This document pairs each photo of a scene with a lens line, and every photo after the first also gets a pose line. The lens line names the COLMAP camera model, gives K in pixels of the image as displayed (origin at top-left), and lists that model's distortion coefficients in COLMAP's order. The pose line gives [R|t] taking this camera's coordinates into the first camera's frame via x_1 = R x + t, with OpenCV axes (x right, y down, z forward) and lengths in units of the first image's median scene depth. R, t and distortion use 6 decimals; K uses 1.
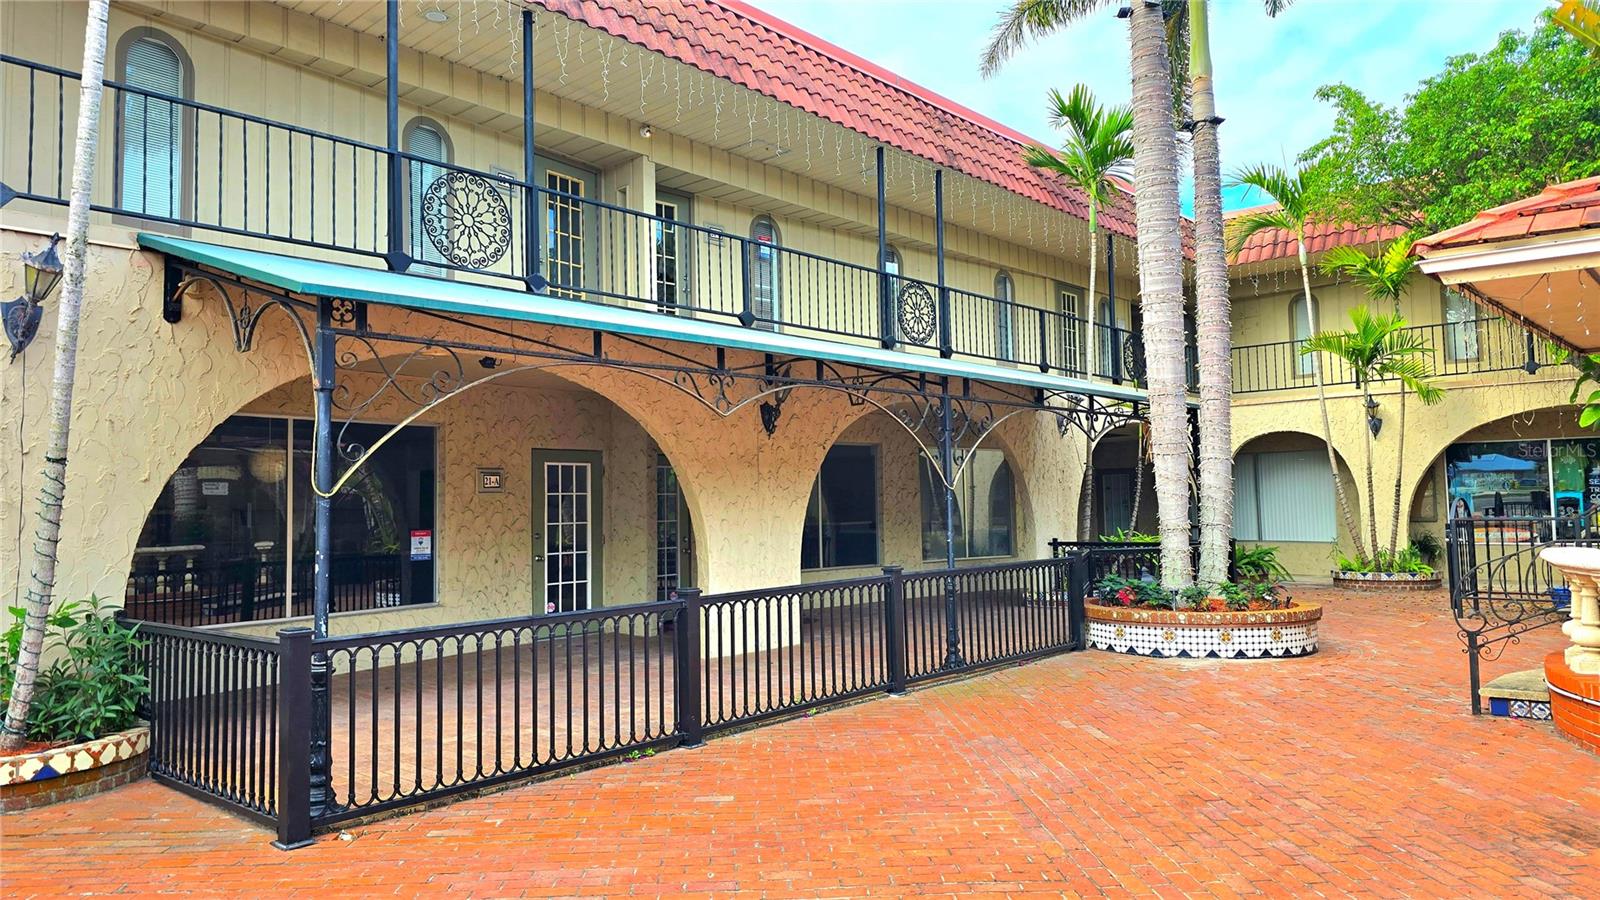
lens RADIAL K [[1068.4, 0, 805.6], [0, 1068.4, 437.7], [0, 0, 1]] dist [0.066518, -0.061134]
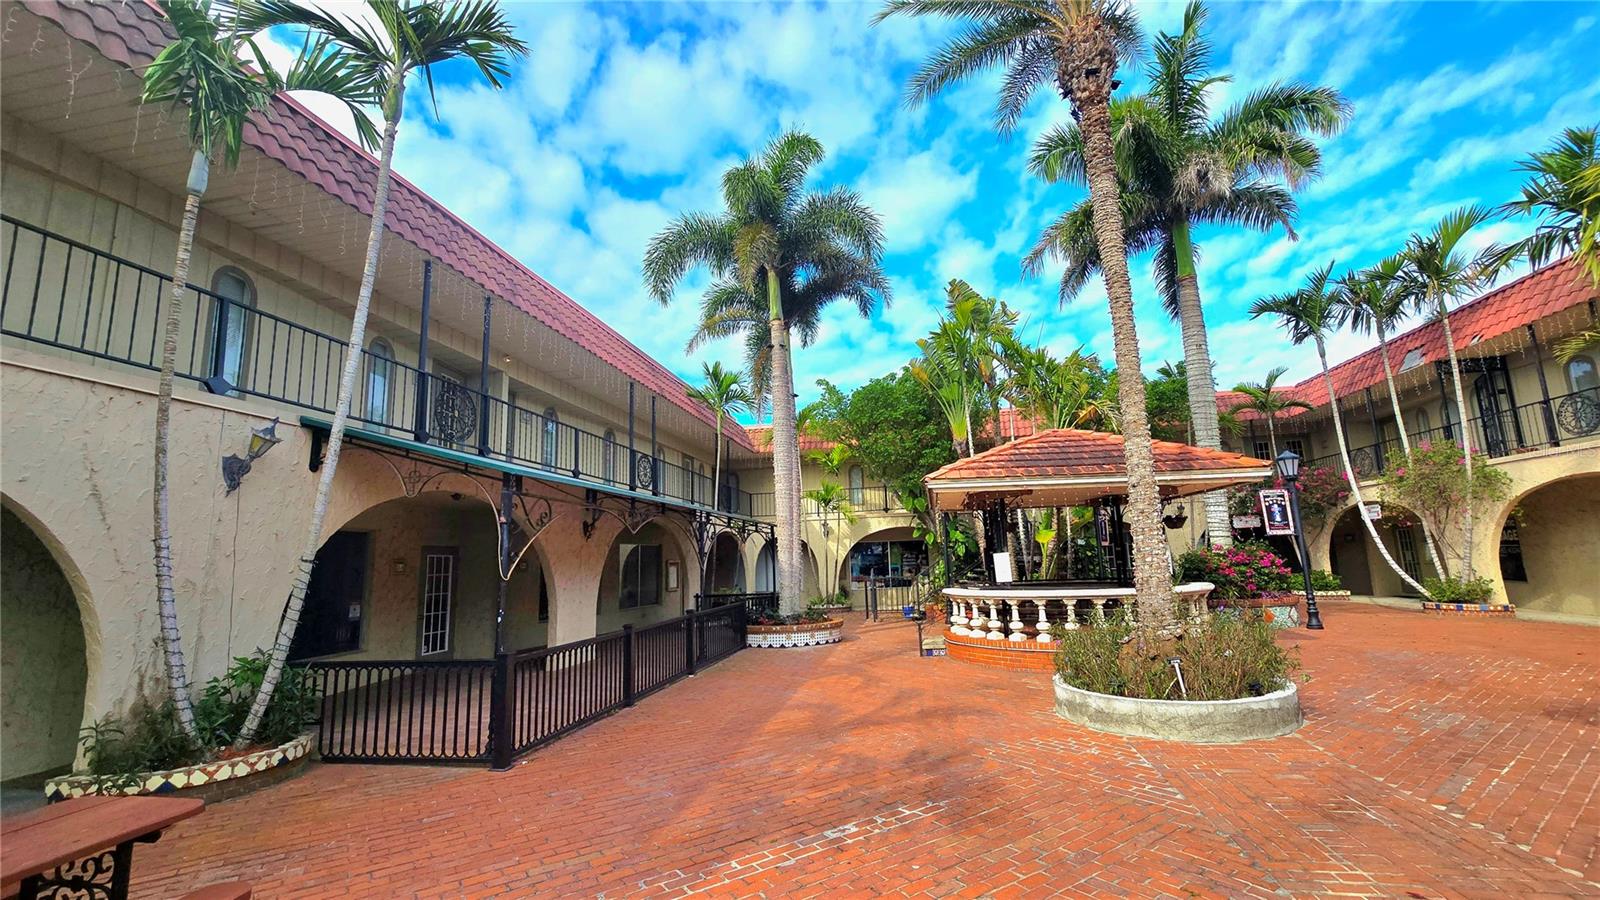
lens RADIAL K [[655.4, 0, 816.7], [0, 655.4, 454.1], [0, 0, 1]] dist [-0.000825, -0.000817]
pose [[0.844271, 0.078861, 0.530082, -0.301798], [-0.016283, 0.992432, -0.121711, -0.016690], [-0.535669, 0.094125, 0.839166, -0.135339]]
